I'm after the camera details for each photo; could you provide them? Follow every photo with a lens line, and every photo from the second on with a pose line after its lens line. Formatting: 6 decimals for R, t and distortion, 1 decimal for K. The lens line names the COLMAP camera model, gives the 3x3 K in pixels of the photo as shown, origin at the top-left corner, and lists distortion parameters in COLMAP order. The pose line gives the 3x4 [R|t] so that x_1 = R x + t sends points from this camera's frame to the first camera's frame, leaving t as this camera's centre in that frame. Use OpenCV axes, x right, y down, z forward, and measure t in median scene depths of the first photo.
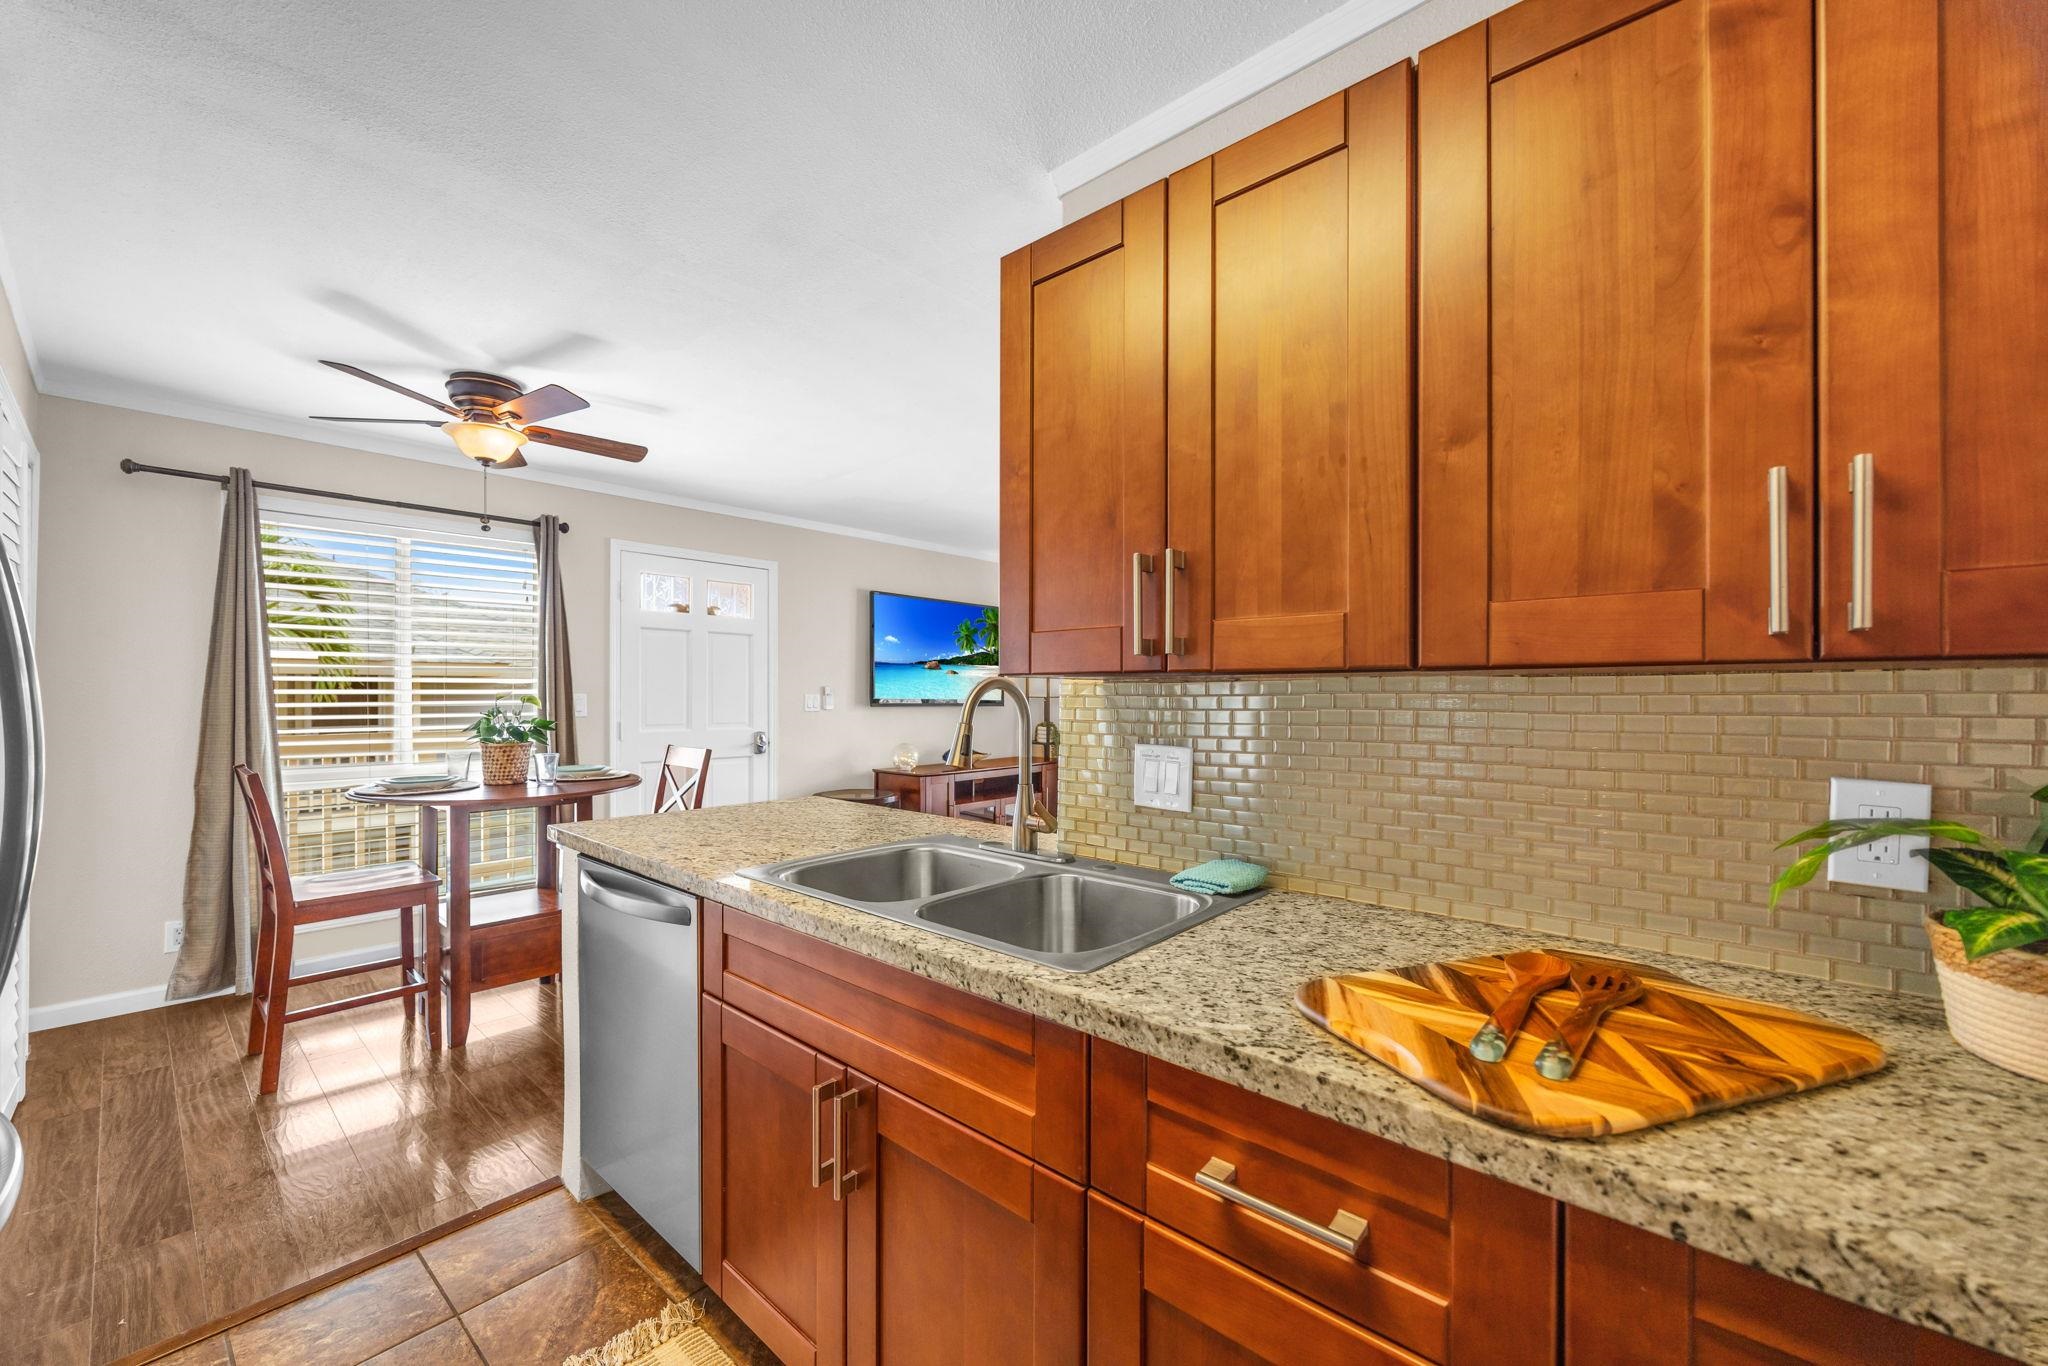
lens RADIAL K [[799.3, 0, 1035.2], [0, 799.3, 690.2], [0, 0, 1]] dist [-0.000246, -0.000034]
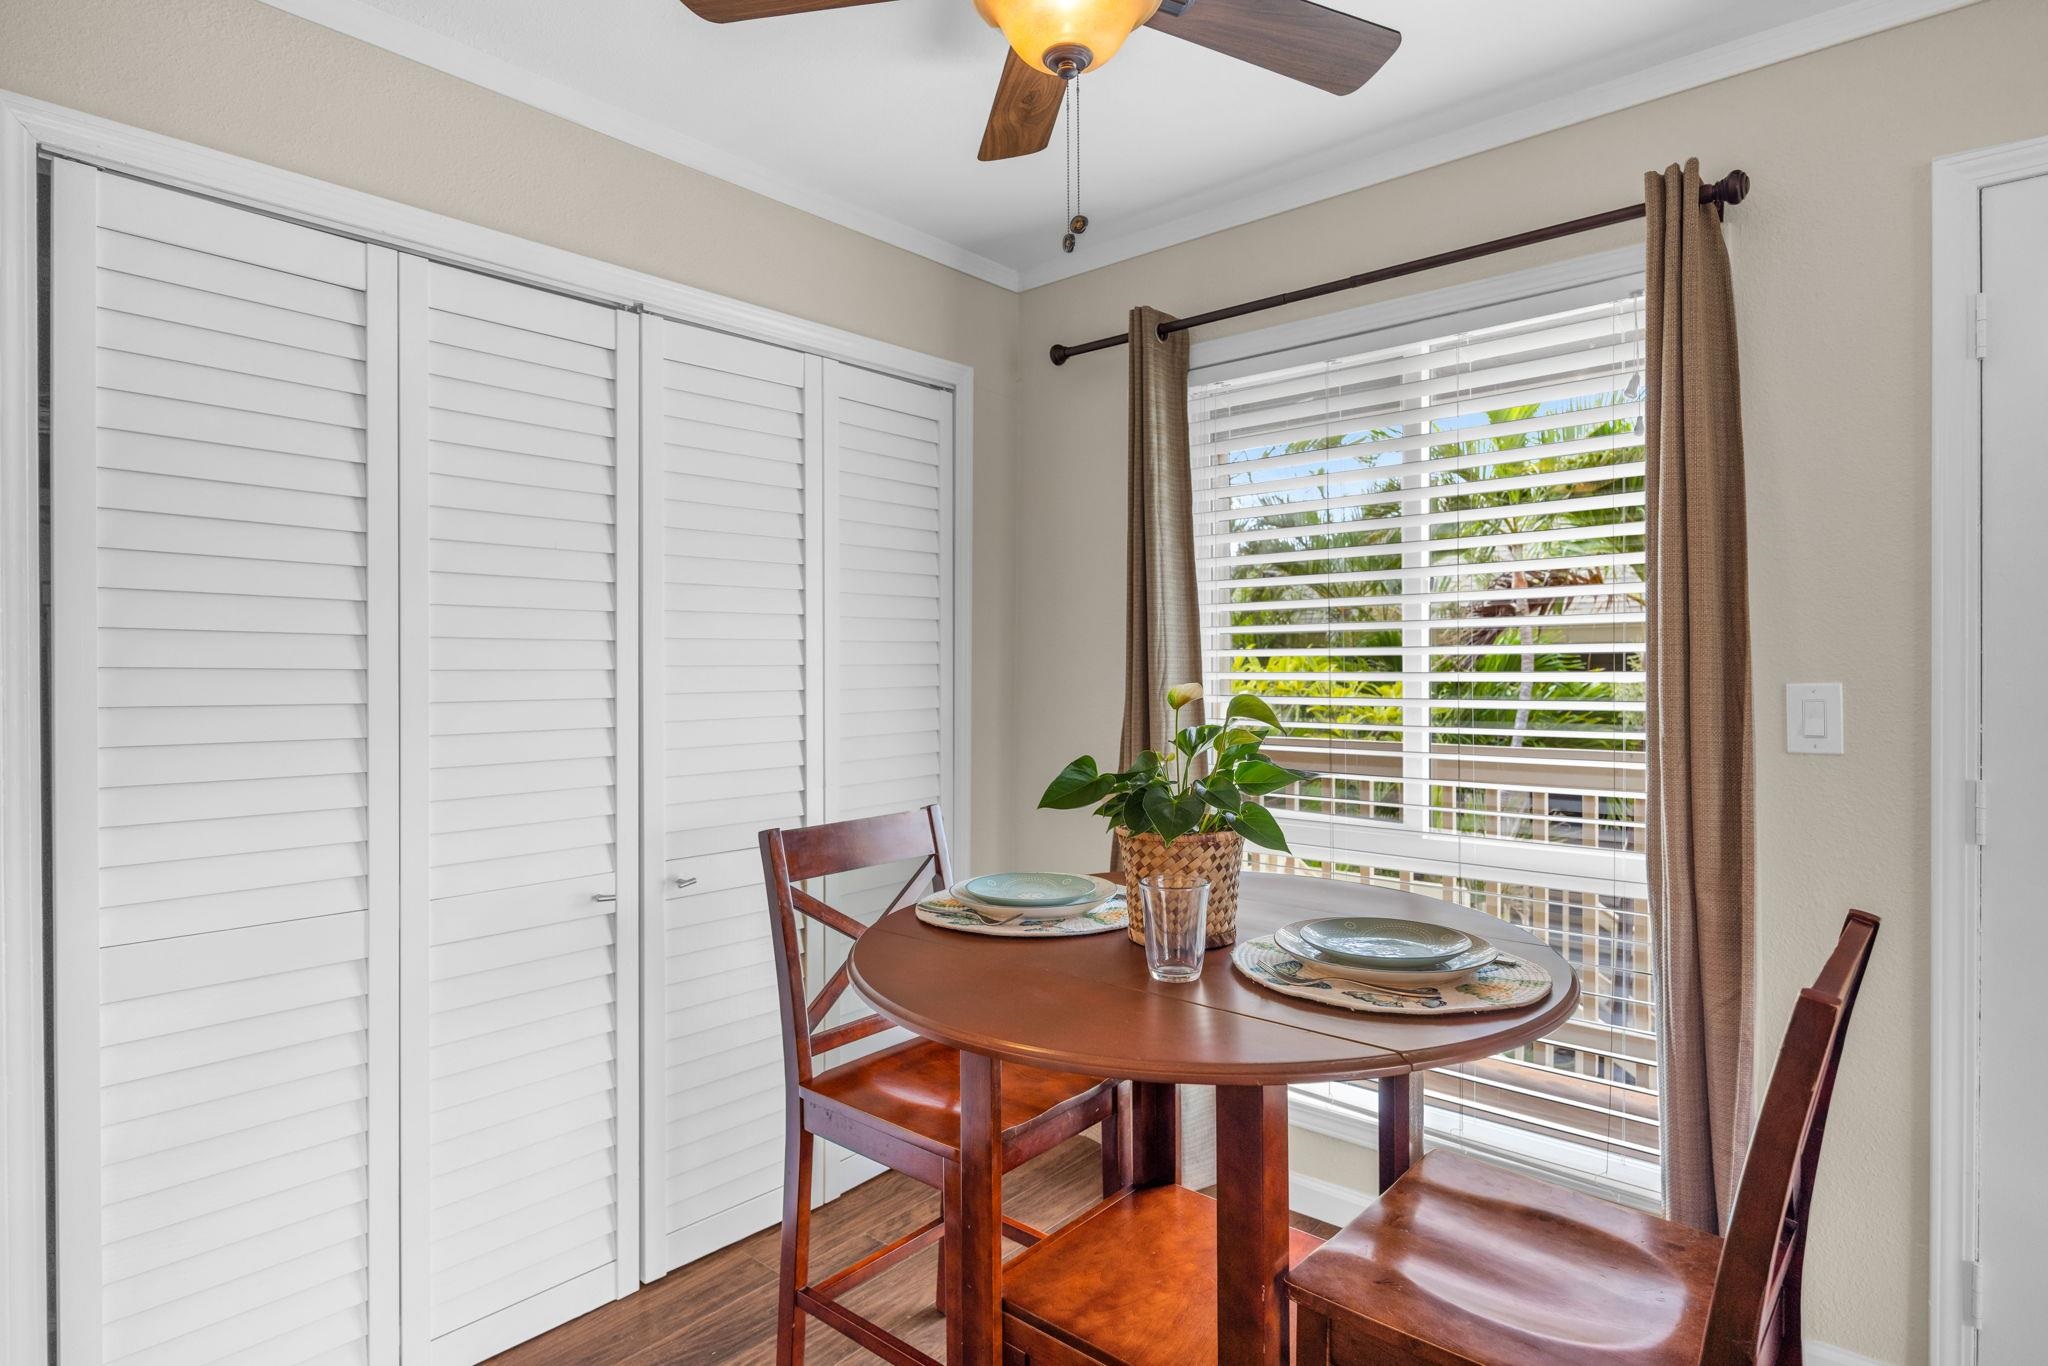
lens RADIAL K [[1061.4, 0, 1013.1], [0, 1061.4, 674.0], [0, 0, 1]] dist [-0.011023, 0.000120]
pose [[-0.005328, 0.004650, -0.999975, -0.118543], [0.007551, 0.999961, 0.004610, -0.002578], [0.999957, -0.007527, -0.005363, 0.561391]]
